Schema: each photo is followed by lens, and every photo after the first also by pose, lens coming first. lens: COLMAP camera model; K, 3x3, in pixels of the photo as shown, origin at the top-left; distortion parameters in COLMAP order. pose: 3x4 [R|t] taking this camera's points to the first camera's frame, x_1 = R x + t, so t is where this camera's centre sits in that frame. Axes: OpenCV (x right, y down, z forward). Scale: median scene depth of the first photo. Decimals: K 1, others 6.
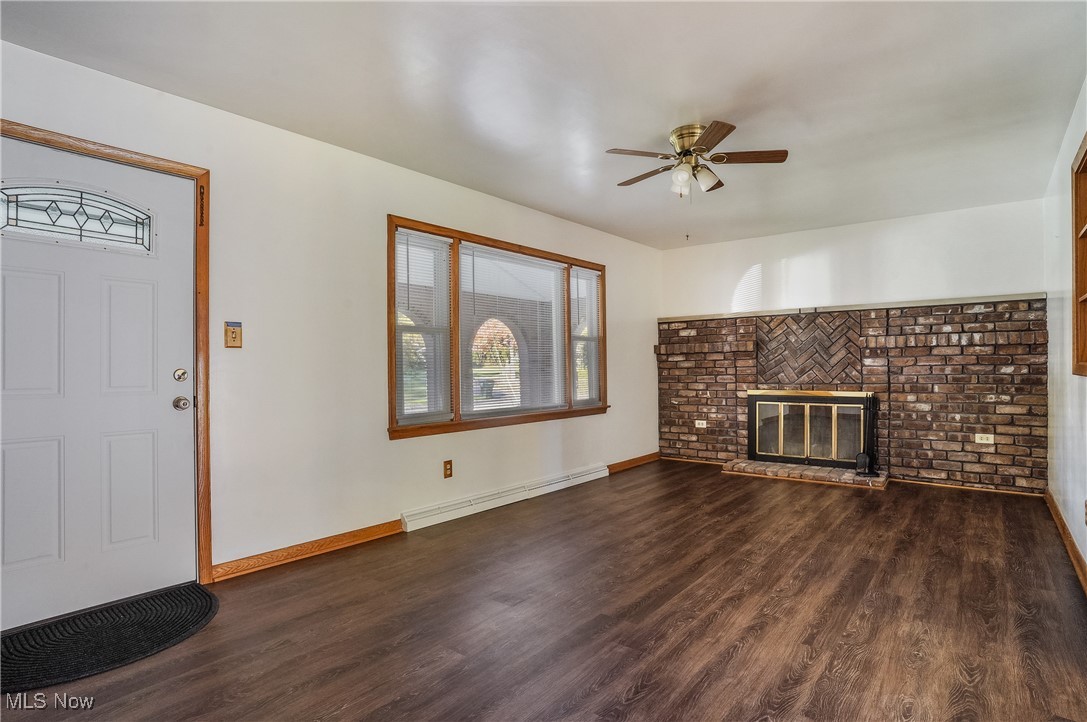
lens RADIAL K [[566.9, 0, 543.7], [0, 566.9, 362.8], [0, 0, 1]] dist [-0.061165, 0.030066]
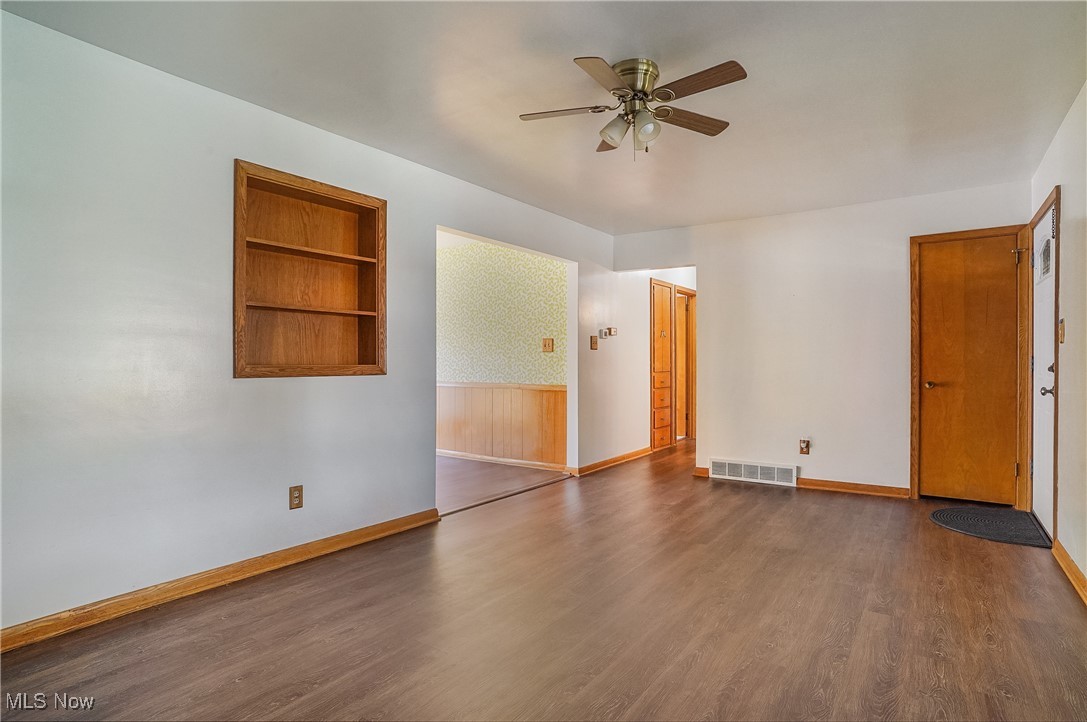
lens RADIAL K [[566.9, 0, 539.0], [0, 566.9, 362.2], [0, 0, 1]] dist [-0.061165, 0.030066]
pose [[-0.998500, 0.007364, -0.054253, 0.476185], [0.007641, 0.999959, -0.004902, 0.002301], [0.054215, -0.005309, -0.998515, 1.919091]]
